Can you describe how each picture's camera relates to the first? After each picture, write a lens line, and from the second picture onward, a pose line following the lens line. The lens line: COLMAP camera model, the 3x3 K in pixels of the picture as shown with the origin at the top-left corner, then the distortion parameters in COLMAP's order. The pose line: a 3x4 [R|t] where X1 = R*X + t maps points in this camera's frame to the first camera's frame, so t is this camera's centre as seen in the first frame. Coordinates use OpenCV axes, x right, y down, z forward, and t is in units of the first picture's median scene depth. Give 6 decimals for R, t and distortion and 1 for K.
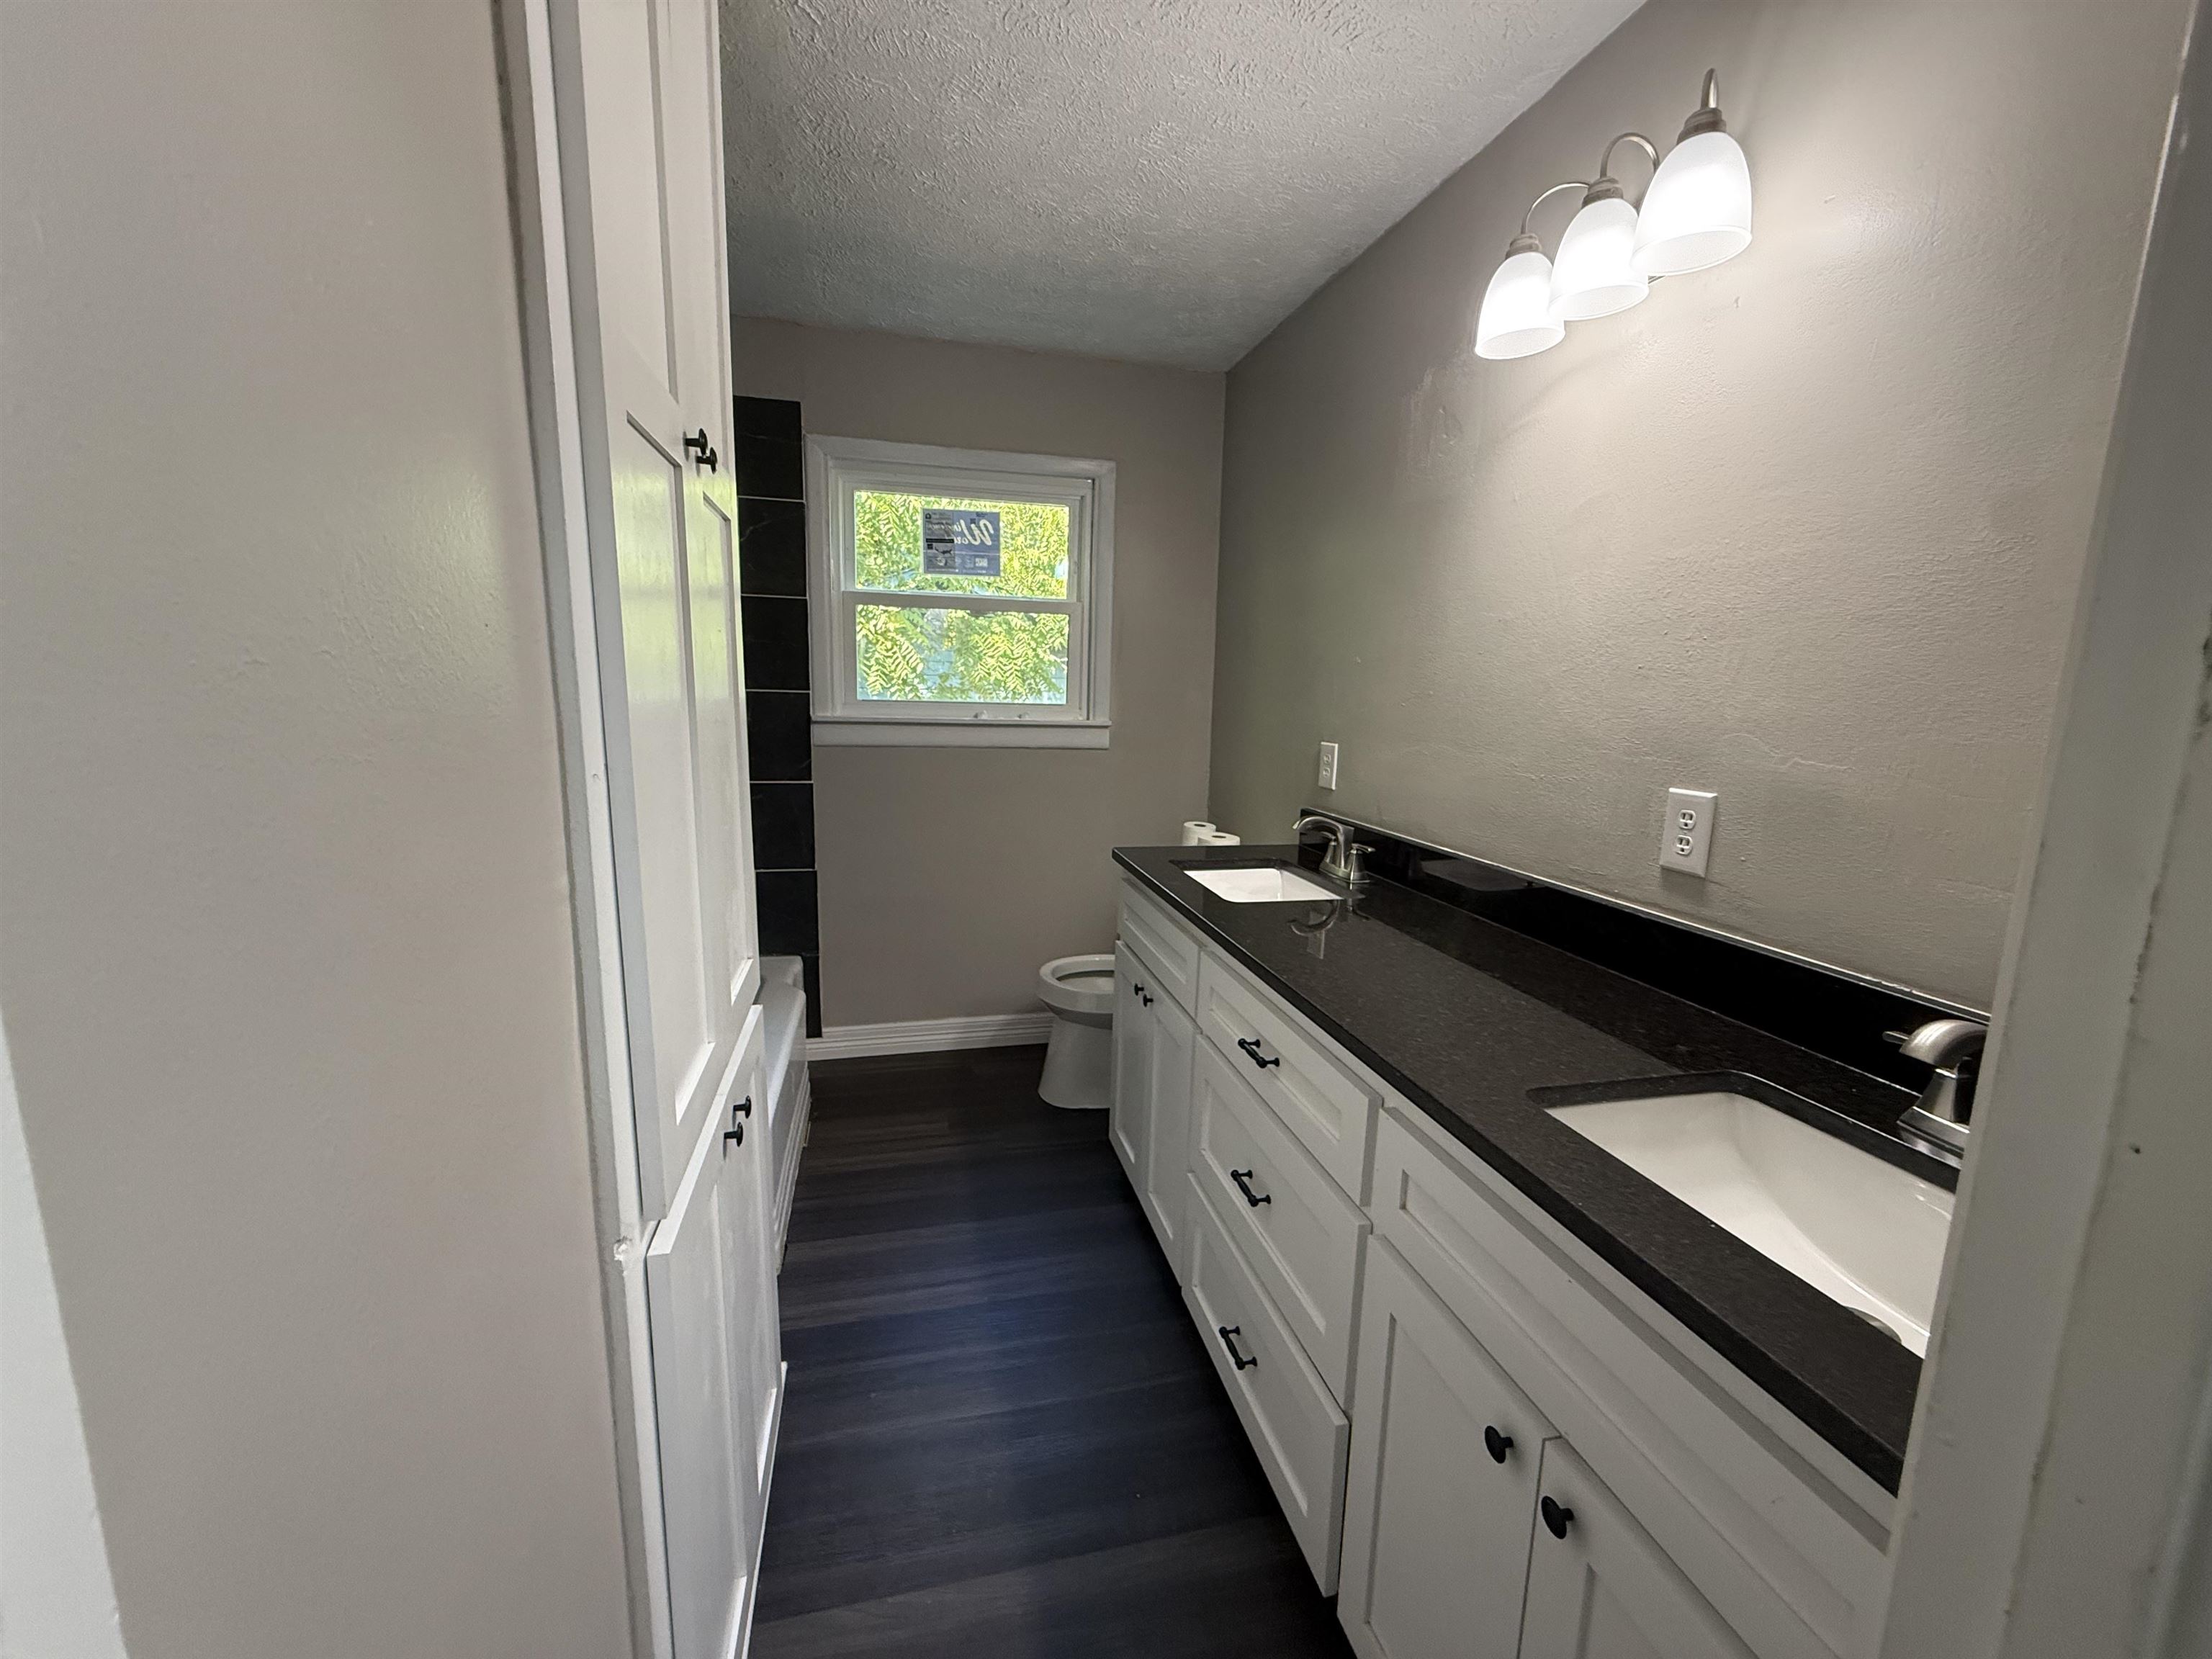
lens RADIAL K [[872.7, 0, 1104.9], [0, 872.7, 833.4], [0, 0, 1]] dist [0.000064, -0.000108]
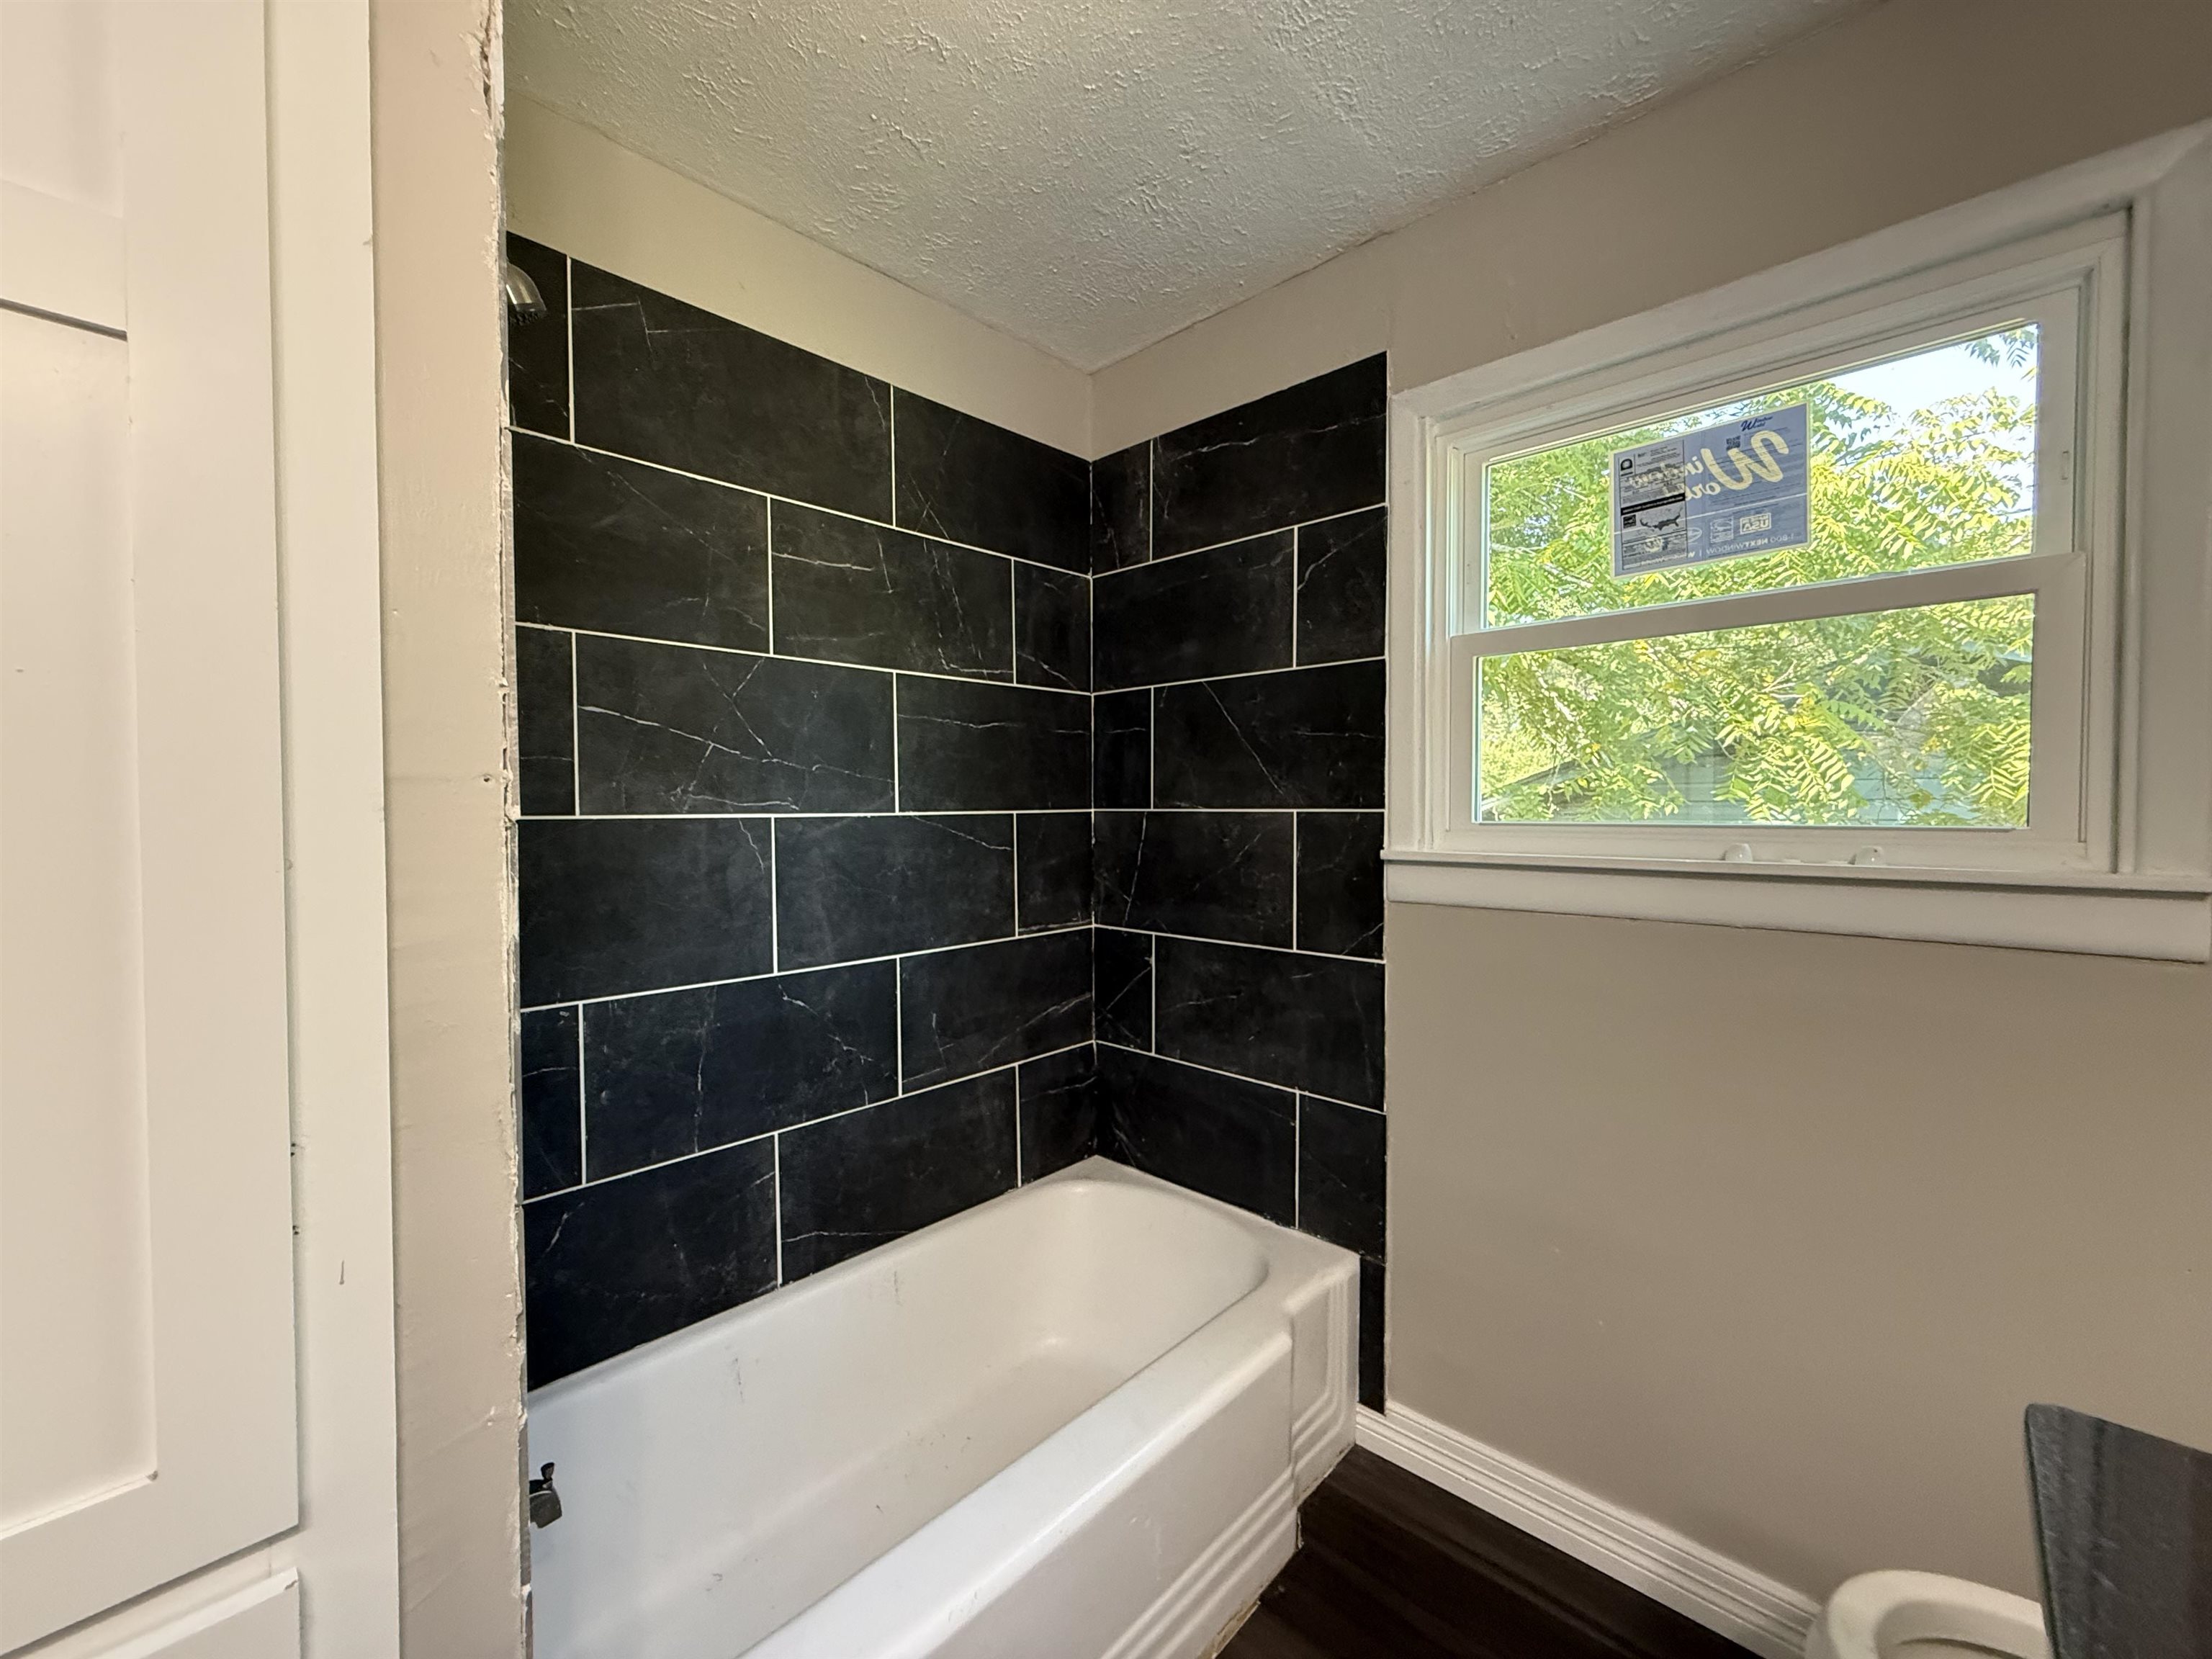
lens RADIAL K [[872.7, 0, 1104.9], [0, 872.7, 833.4], [0, 0, 1]] dist [0.000064, -0.000108]
pose [[0.539246, -0.008521, -0.842105, 0.059198], [-0.125099, 0.988044, -0.090106, -0.066314], [0.832805, 0.153936, 0.531733, 0.500856]]
